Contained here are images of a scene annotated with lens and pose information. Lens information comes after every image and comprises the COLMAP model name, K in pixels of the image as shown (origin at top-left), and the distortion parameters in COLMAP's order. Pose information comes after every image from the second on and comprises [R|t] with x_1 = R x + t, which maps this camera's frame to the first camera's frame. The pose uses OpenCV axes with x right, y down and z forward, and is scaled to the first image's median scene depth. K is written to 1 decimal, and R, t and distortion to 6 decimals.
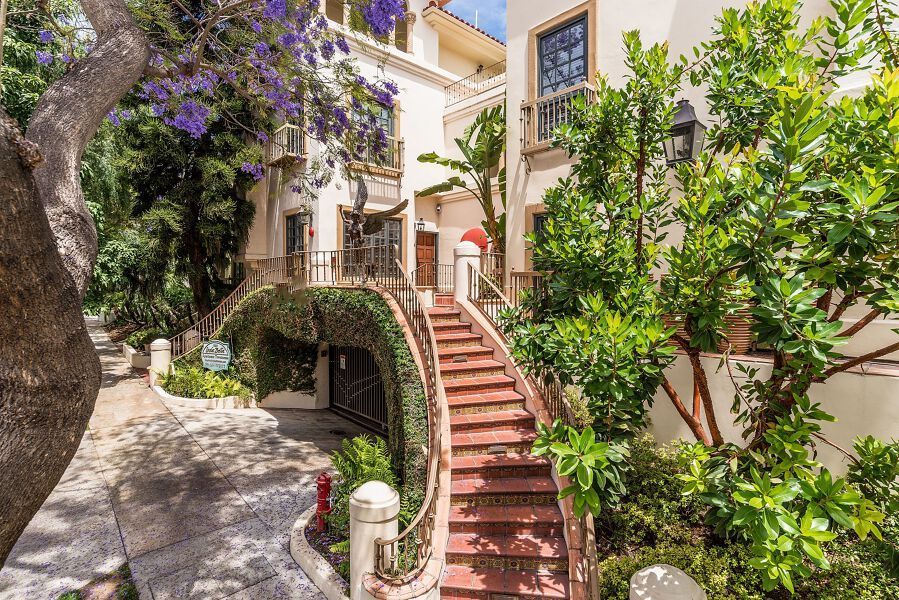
lens RADIAL K [[491.4, 0, 447.6], [0, 491.4, 295.7], [0, 0, 1]] dist [-0.001742, -0.000039]
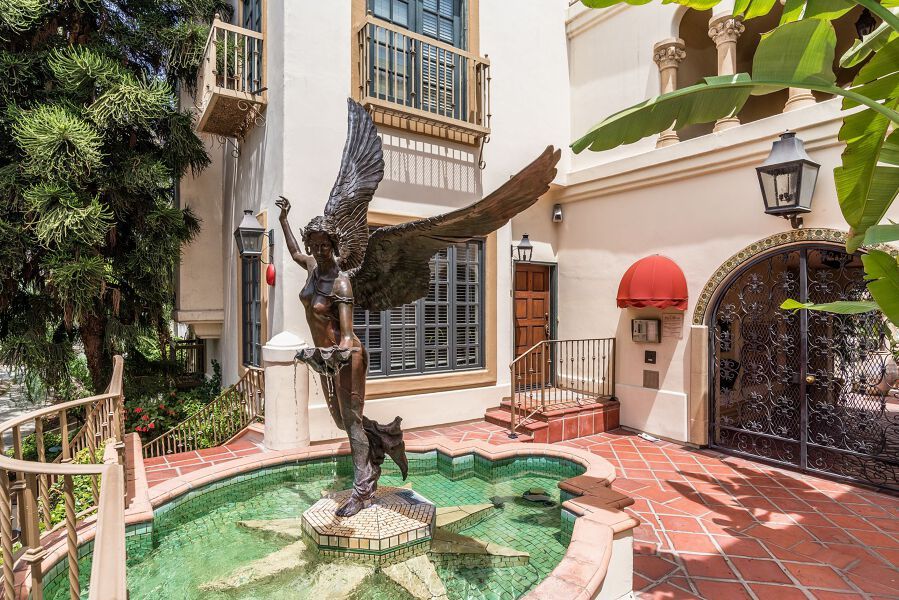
lens RADIAL K [[491.4, 0, 452.7], [0, 491.4, 302.9], [0, 0, 1]] dist [-0.001742, -0.000039]
pose [[0.991498, -0.002069, -0.130104, -0.063578], [0.001456, 0.999987, -0.004806, -0.094972], [0.130113, 0.004575, 0.991489, 0.552045]]
